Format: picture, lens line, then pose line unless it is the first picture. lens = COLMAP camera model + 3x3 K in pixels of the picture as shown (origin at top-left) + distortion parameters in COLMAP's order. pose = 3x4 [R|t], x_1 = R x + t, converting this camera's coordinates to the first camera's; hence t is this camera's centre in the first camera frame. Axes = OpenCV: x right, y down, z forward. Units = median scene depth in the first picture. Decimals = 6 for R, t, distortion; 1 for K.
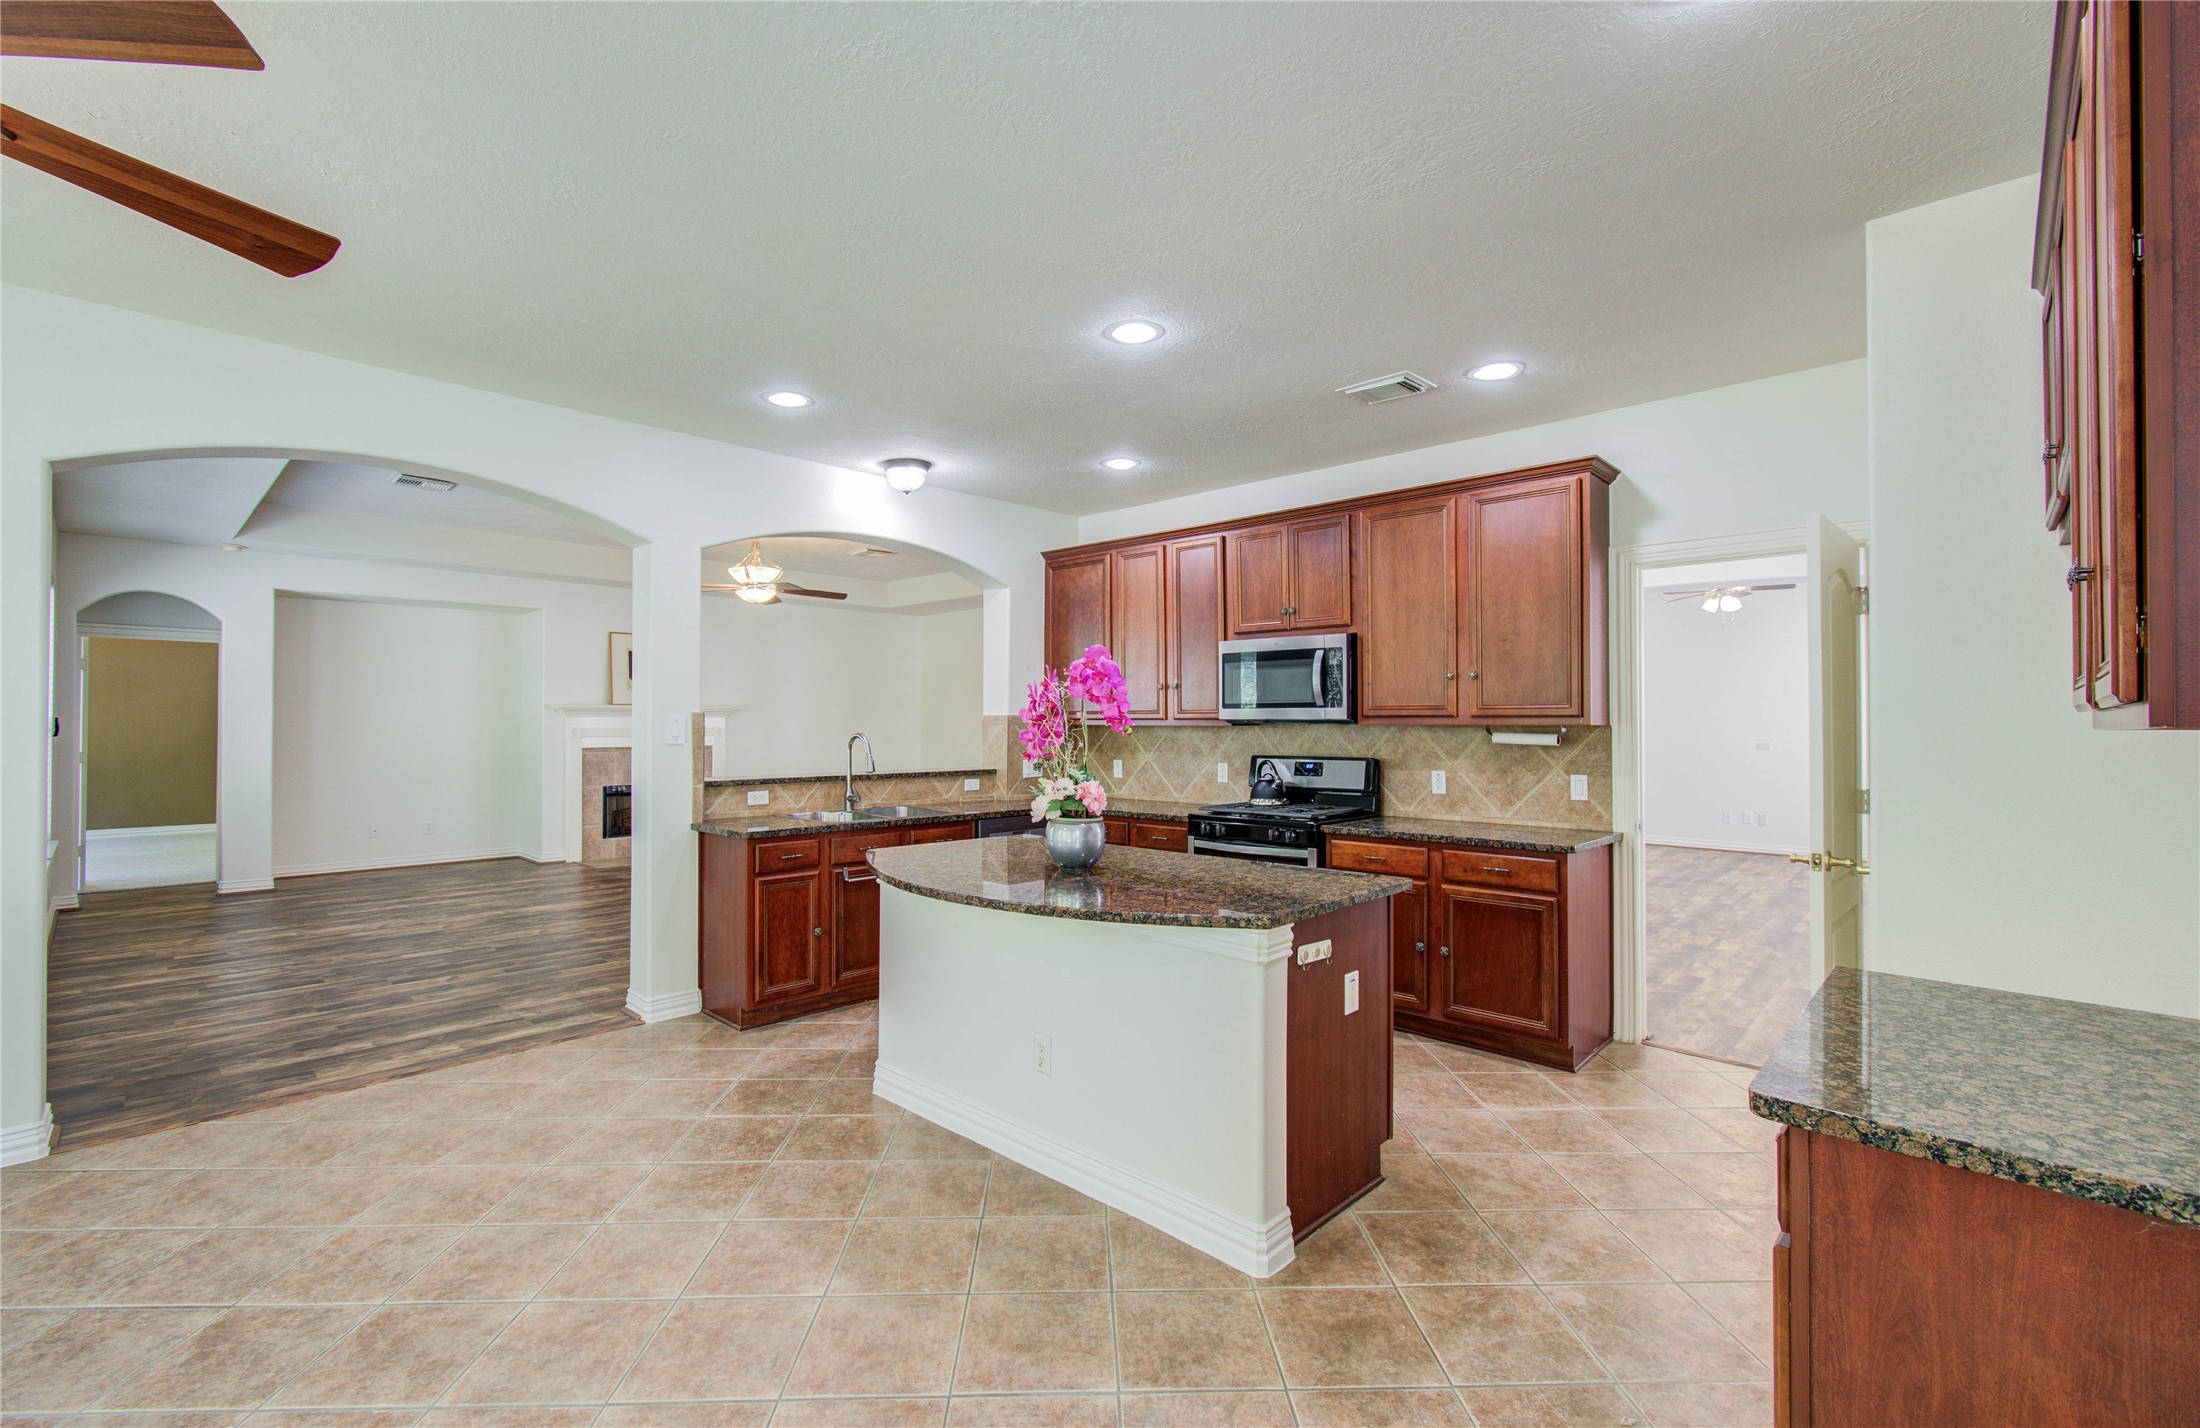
lens RADIAL K [[948.0, 0, 1100.0], [0, 948.0, 714.0], [0, 0, 1]] dist [-0.002843, 0.000983]
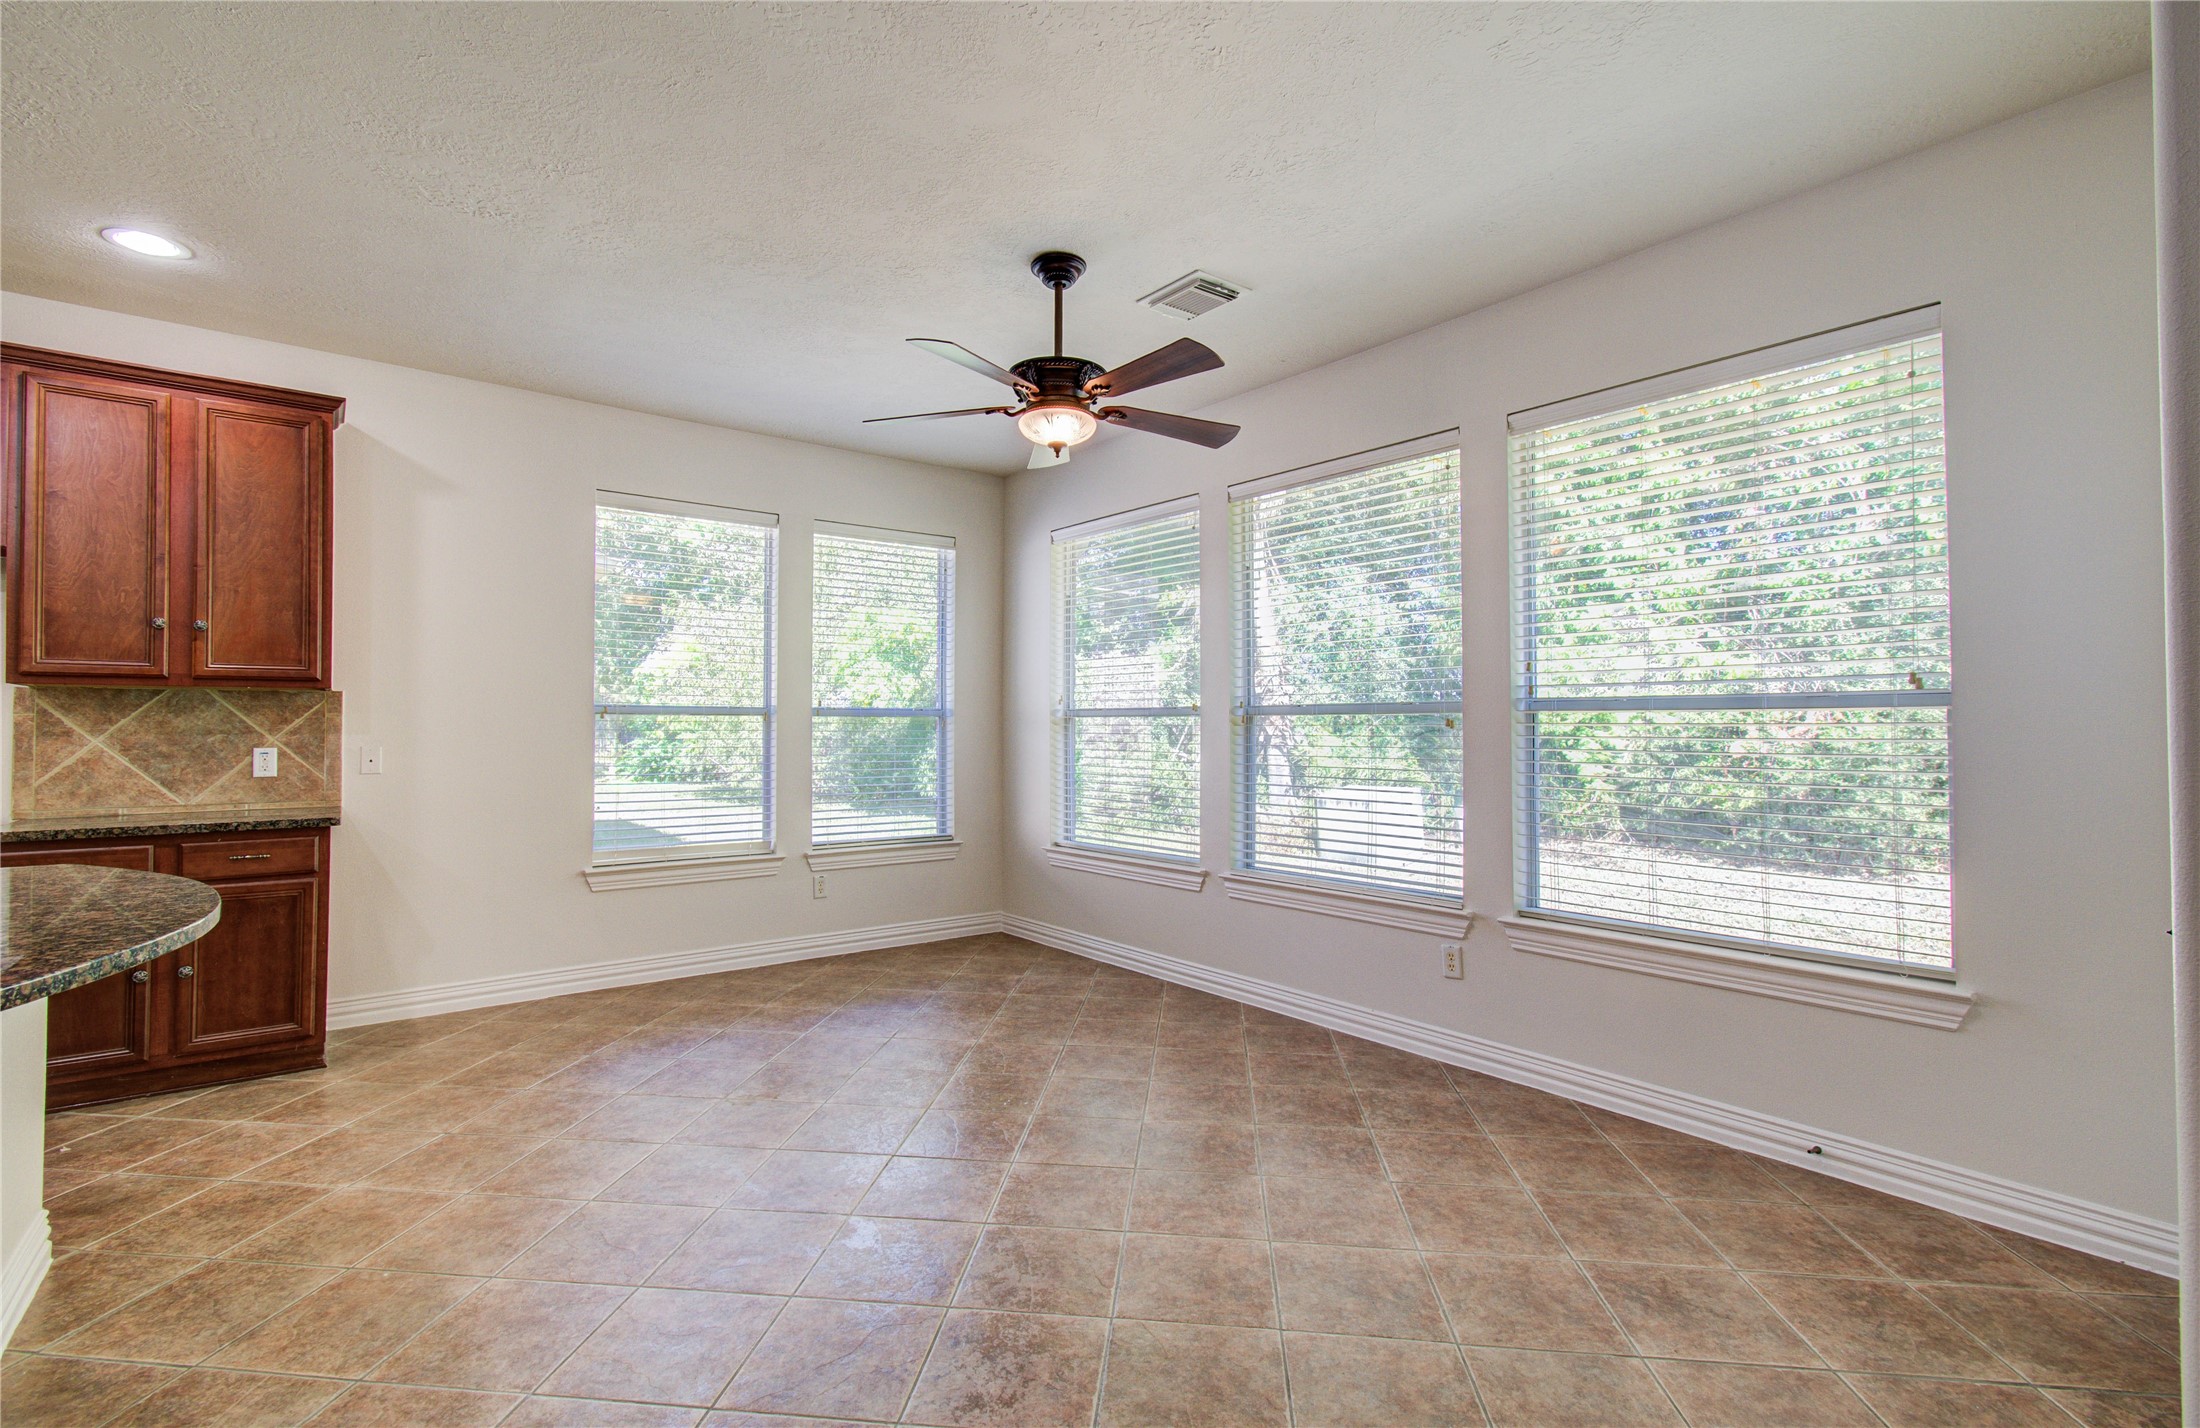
lens RADIAL K [[995.4, 0, 1100.0], [0, 995.4, 714.0], [0, 0, 1]] dist [-0.005309, -0.000705]
pose [[-0.990360, -0.000636, 0.138516, -0.560018], [-0.003885, 0.999724, -0.023185, 0.045853], [-0.138463, -0.023500, -0.990089, 1.042011]]
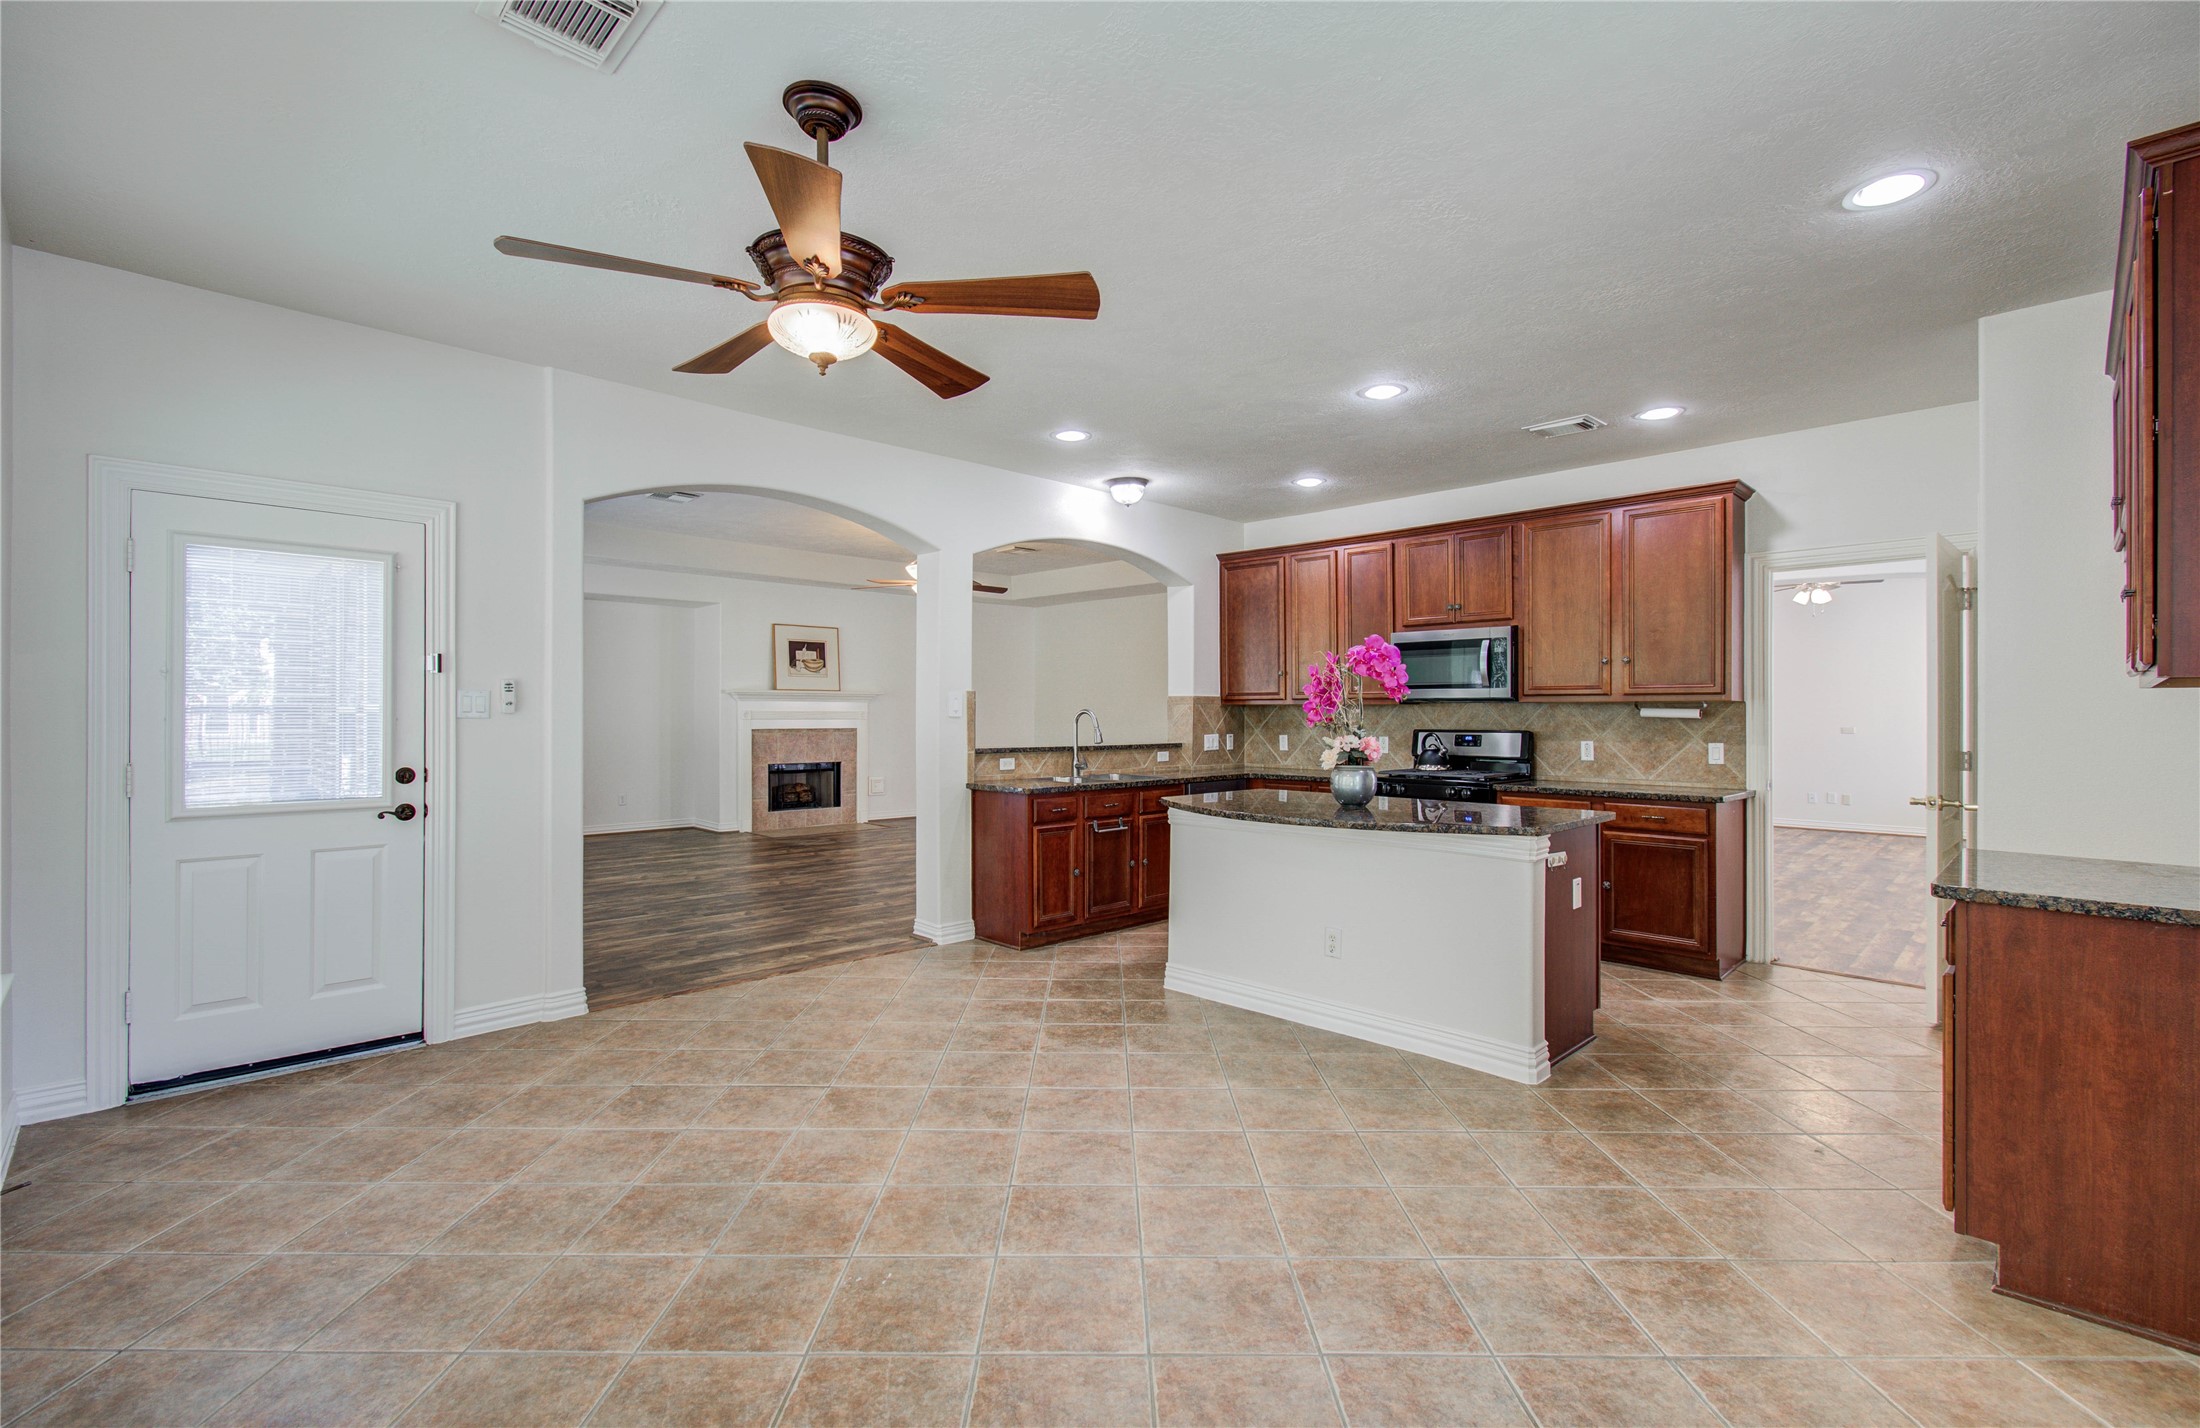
lens RADIAL K [[964.0, 0, 1094.2], [0, 964.0, 714.7], [0, 0, 1]] dist [-0.000724, -0.000437]
pose [[0.999323, 0.001225, -0.036757, -0.244510], [-0.000903, 0.999961, 0.008796, 0.018814], [0.036766, -0.008757, 0.999286, -0.257702]]
